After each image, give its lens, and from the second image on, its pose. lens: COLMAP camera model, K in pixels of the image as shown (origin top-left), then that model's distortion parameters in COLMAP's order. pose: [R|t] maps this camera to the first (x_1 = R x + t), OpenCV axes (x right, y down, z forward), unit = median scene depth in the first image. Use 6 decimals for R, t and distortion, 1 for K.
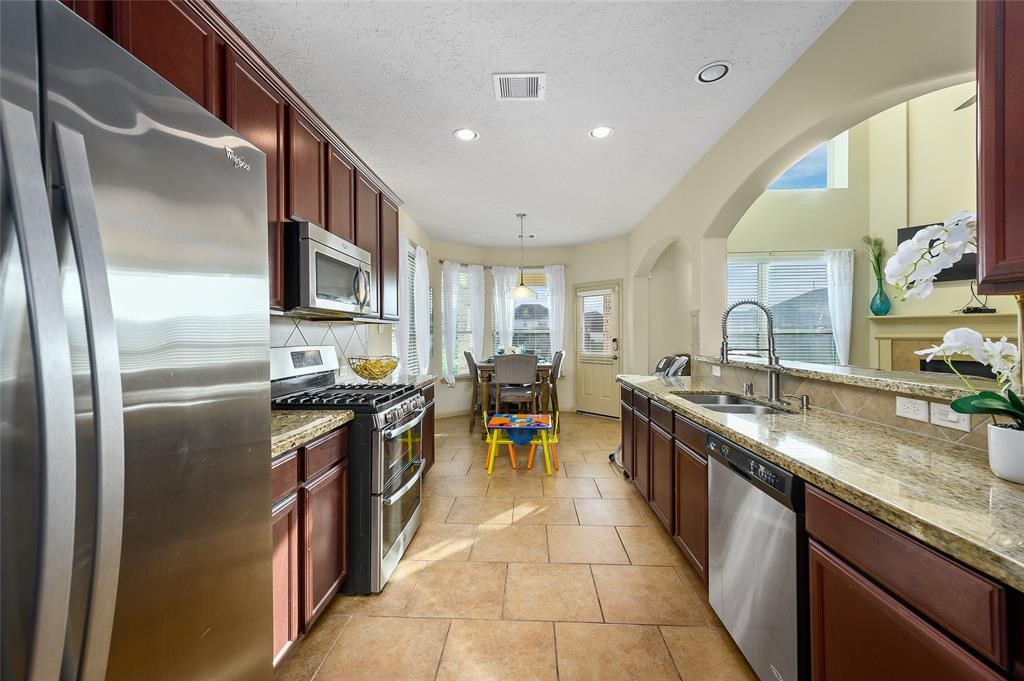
lens RADIAL K [[404.3, 0, 510.7], [0, 404.3, 335.4], [0, 0, 1]] dist [0.009146, 0.000338]
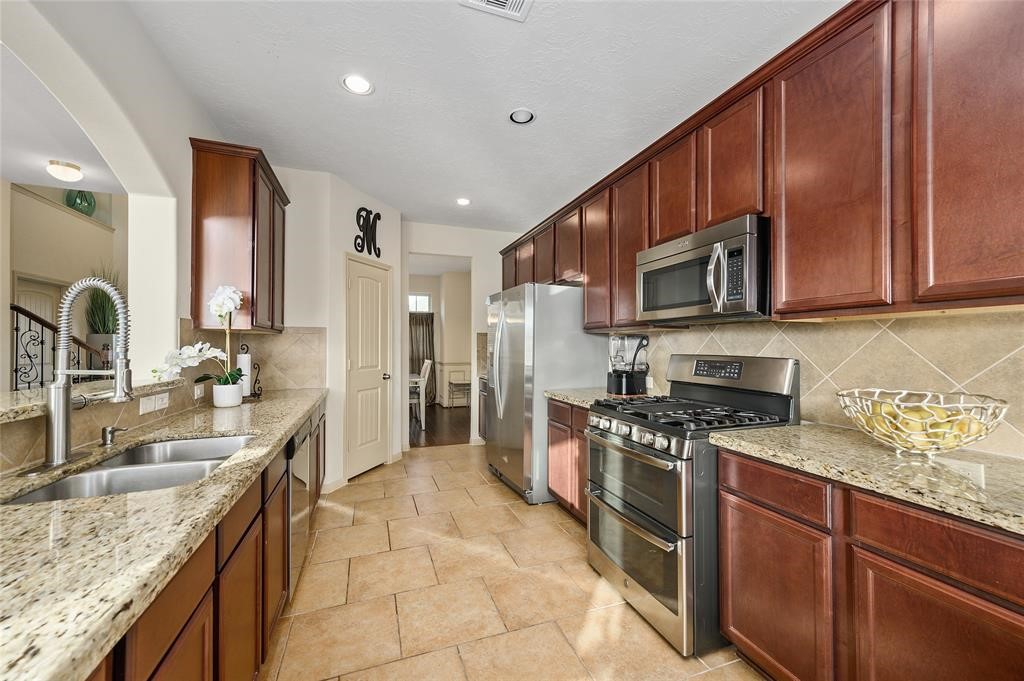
lens RADIAL K [[404.3, 0, 512.3], [0, 404.3, 343.1], [0, 0, 1]] dist [0.009146, 0.000338]
pose [[-0.920840, 0.004929, -0.389910, 0.304603], [0.006975, 0.999968, -0.003831, 0.008796], [0.389879, -0.006247, -0.920845, 1.826489]]
